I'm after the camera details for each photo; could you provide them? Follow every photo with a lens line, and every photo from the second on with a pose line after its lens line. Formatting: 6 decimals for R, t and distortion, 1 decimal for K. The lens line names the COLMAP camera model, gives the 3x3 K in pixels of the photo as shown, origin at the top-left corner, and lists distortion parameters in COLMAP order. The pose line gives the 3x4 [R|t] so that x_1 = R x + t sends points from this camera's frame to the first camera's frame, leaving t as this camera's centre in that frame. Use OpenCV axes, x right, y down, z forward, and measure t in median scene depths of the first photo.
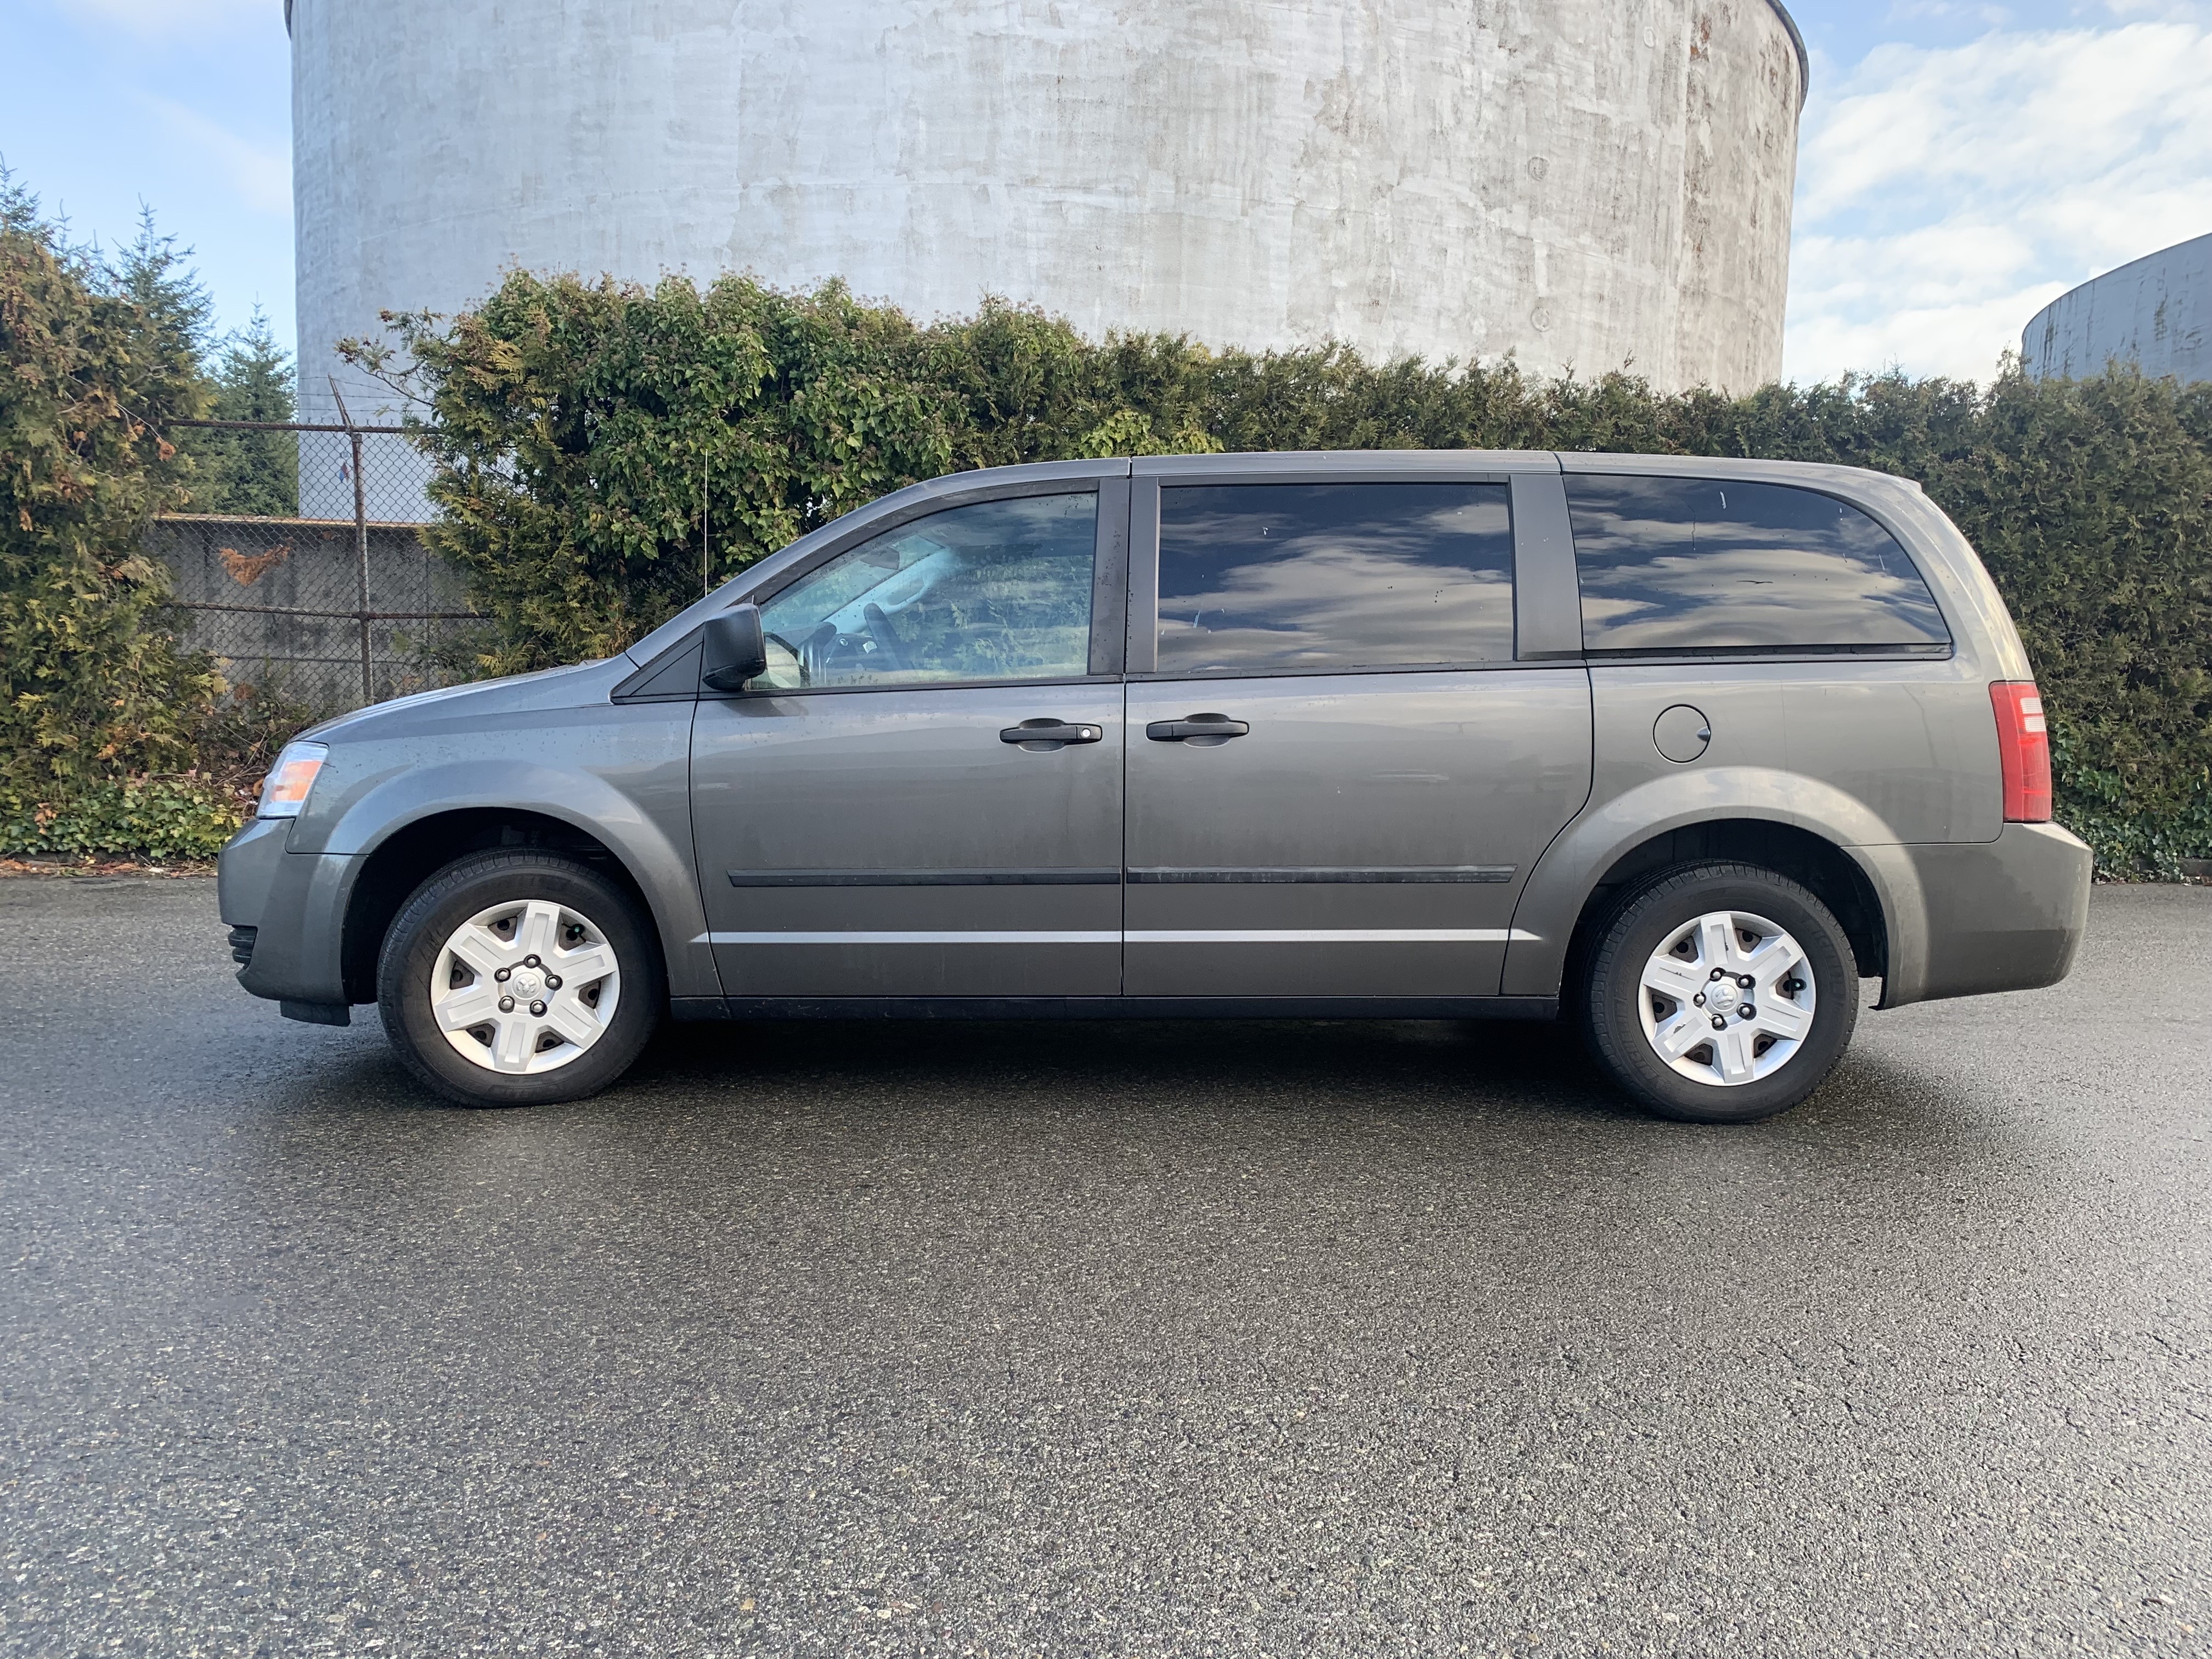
lens RADIAL K [[1688.7, 0, 1092.5], [0, 1688.7, 845.8], [0, 0, 1]] dist [0.010205, 0.005334]
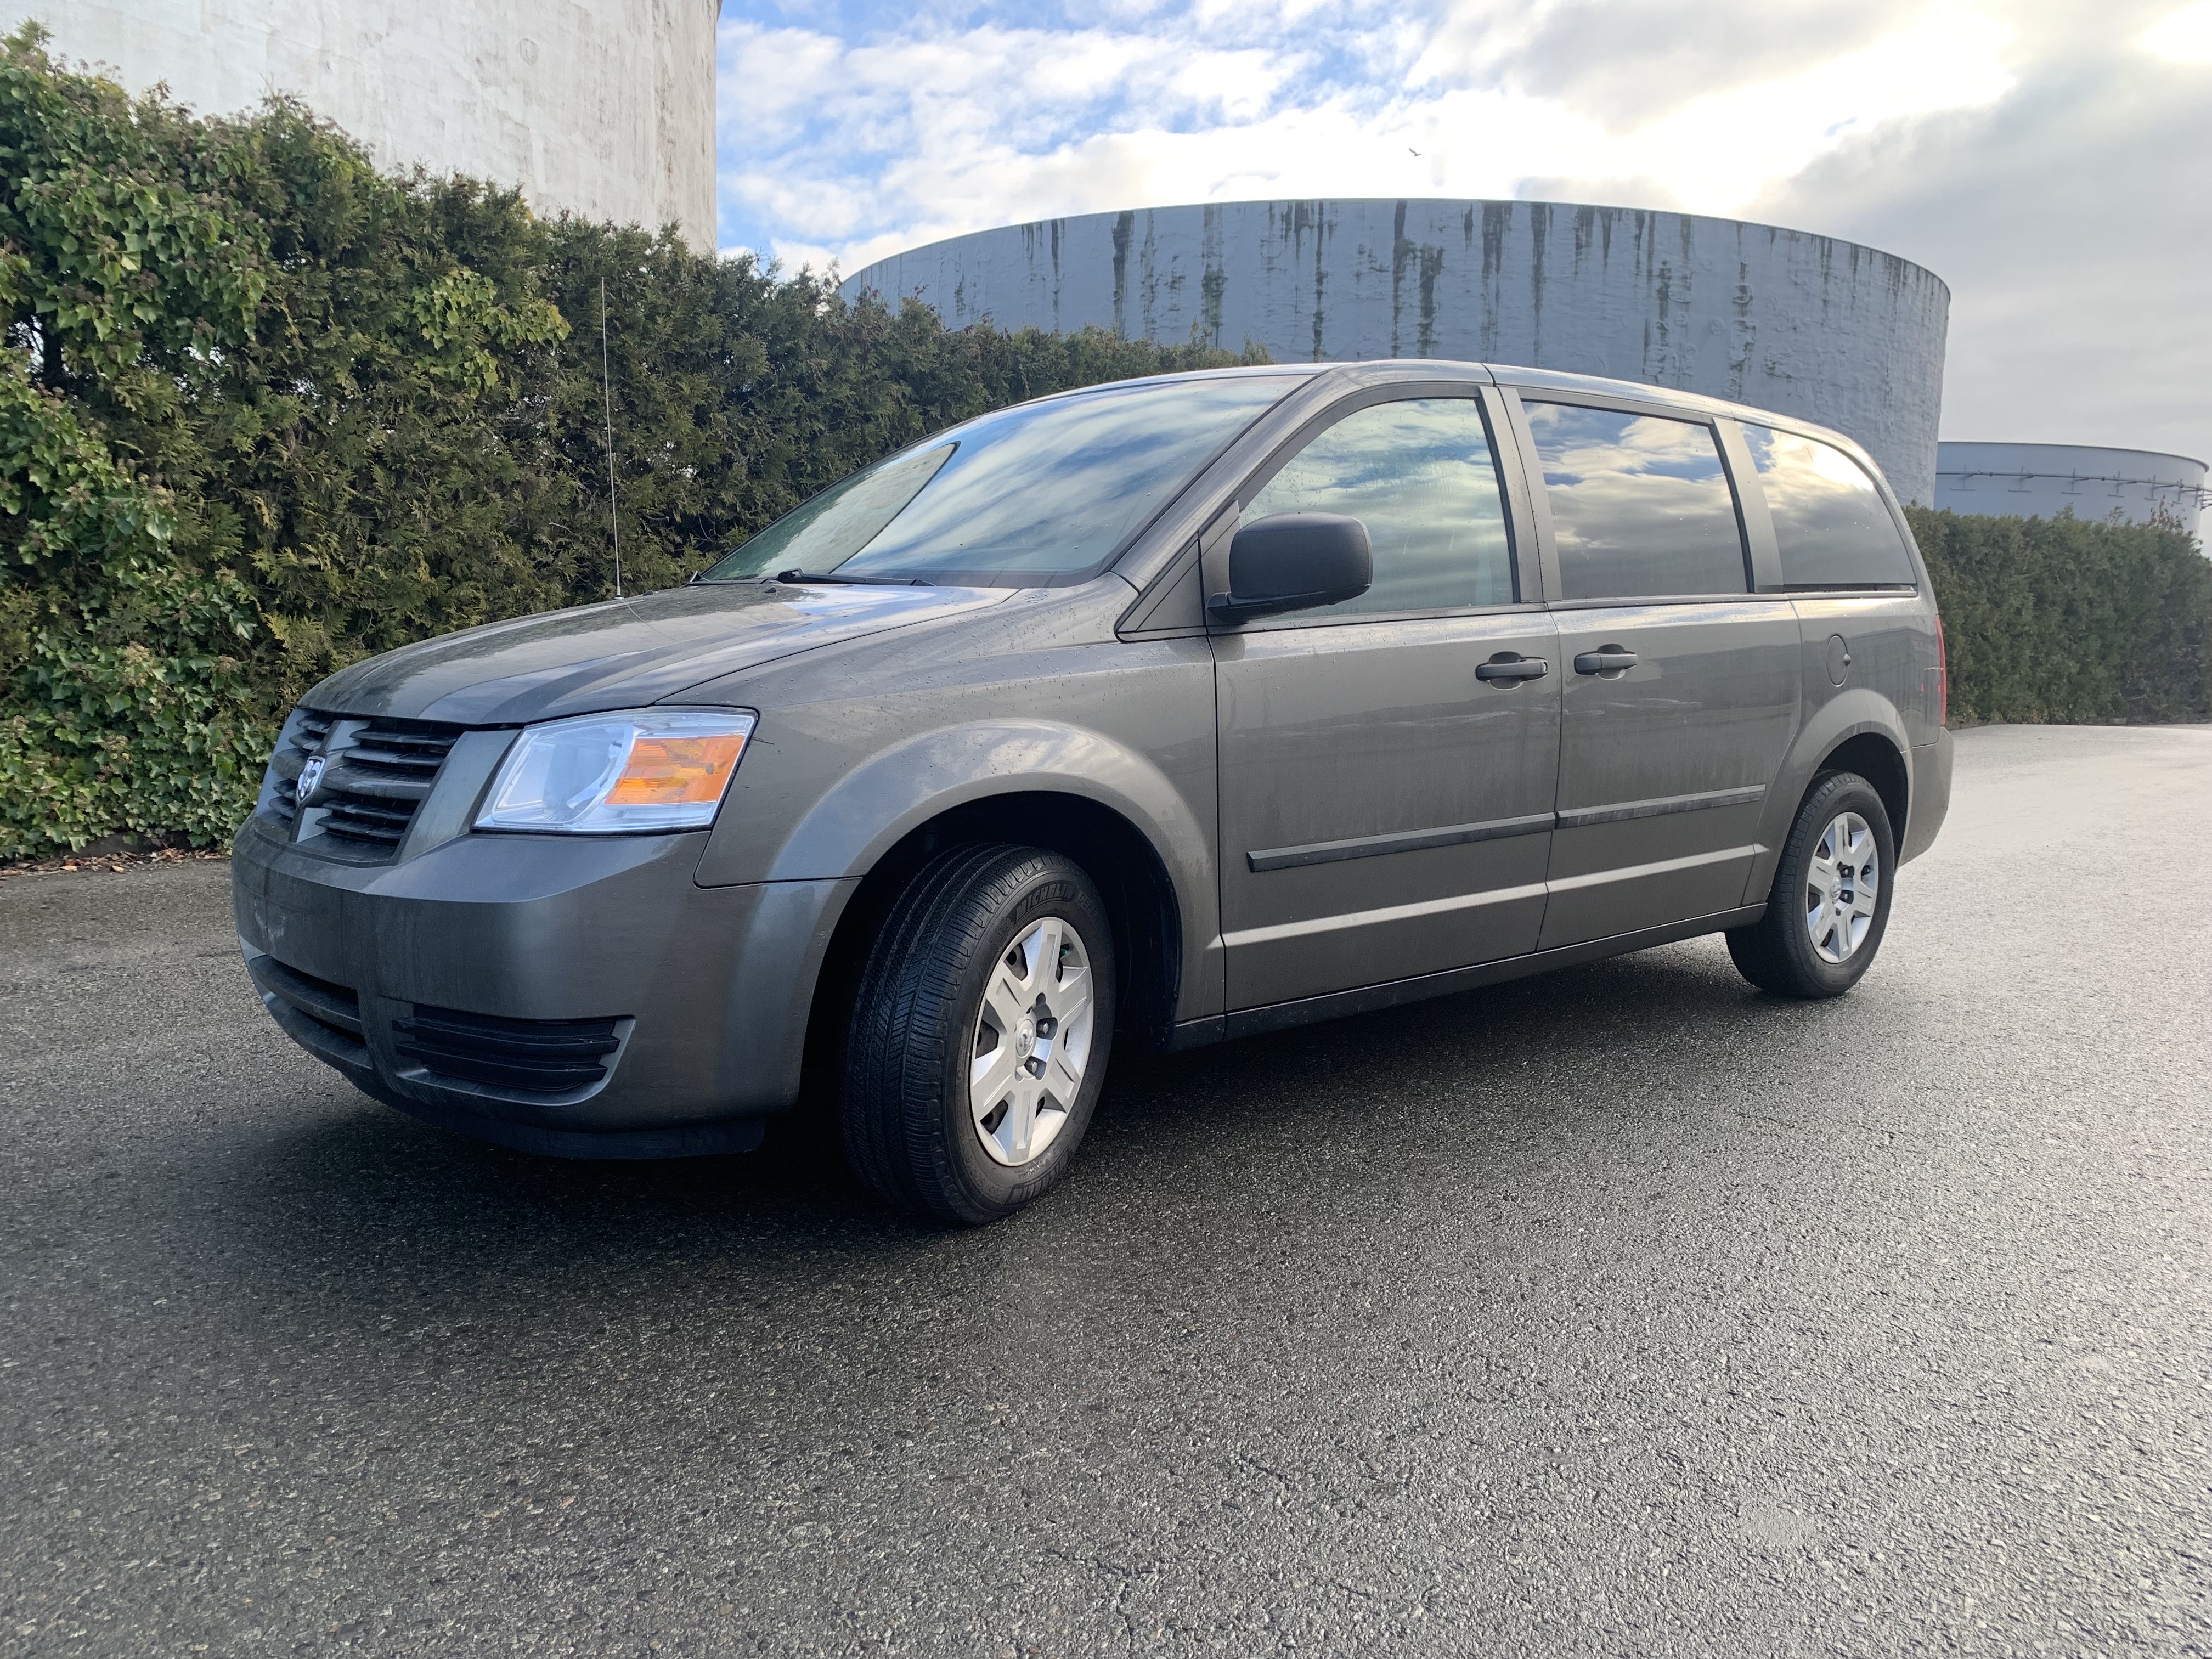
lens RADIAL K [[1688.7, 0, 1107.8], [0, 1688.7, 824.1], [0, 0, 1]] dist [0.010205, 0.005334]
pose [[0.757815, -0.076820, 0.647932, -0.130923], [0.055407, 0.997034, 0.053407, -0.008455], [-0.650113, -0.004572, 0.759824, 0.080921]]
